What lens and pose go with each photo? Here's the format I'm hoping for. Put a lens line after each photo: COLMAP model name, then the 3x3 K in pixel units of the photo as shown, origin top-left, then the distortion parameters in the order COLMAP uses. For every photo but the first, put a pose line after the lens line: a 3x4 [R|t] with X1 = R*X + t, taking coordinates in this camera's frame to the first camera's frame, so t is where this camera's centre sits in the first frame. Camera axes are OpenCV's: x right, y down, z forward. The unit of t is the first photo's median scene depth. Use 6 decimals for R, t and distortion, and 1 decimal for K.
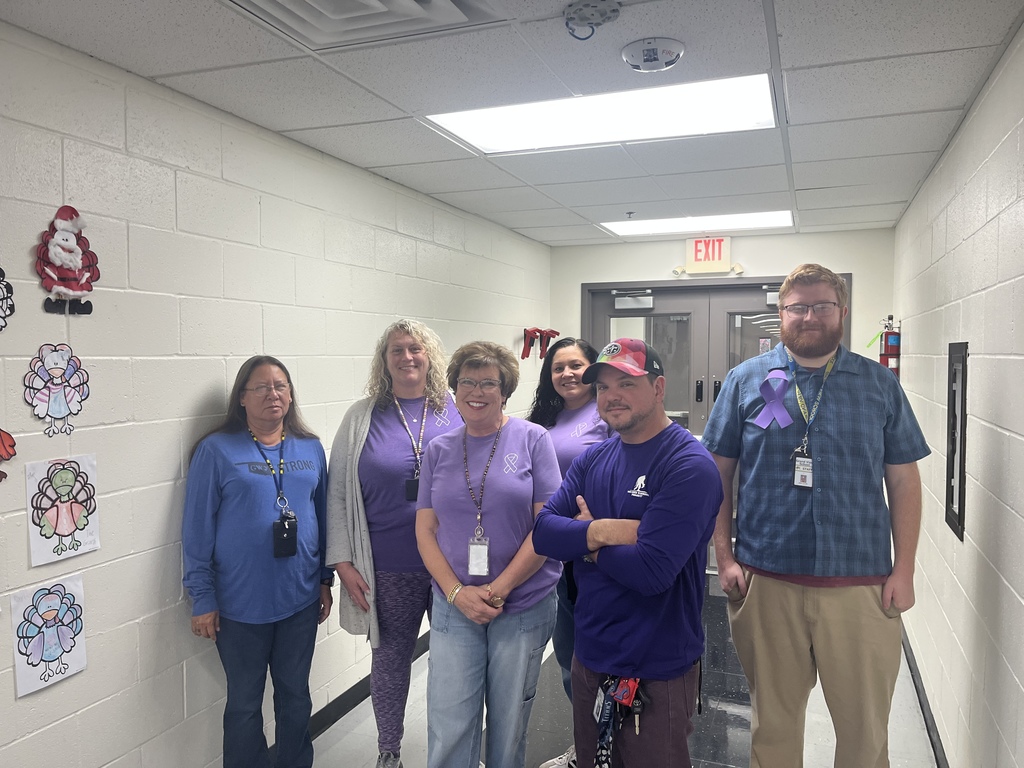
lens RADIAL K [[780.6, 0, 511.0], [0, 780.6, 391.0], [0, 0, 1]] dist [0.010301, -0.010328]
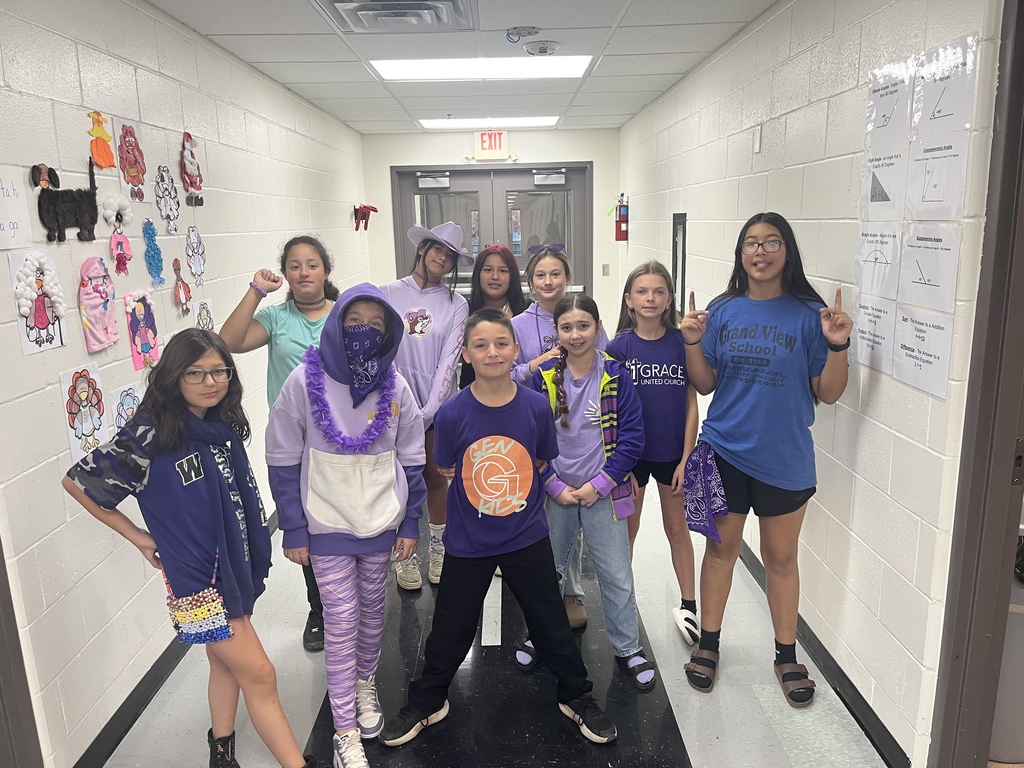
lens RADIAL K [[780.6, 0, 514.9], [0, 780.6, 383.1], [0, 0, 1]] dist [0.010301, -0.010328]
pose [[0.925977, -0.096996, 0.364907, -0.248948], [0.039689, 0.986091, 0.161400, 0.008087], [-0.375487, -0.134970, 0.916947, -0.285160]]
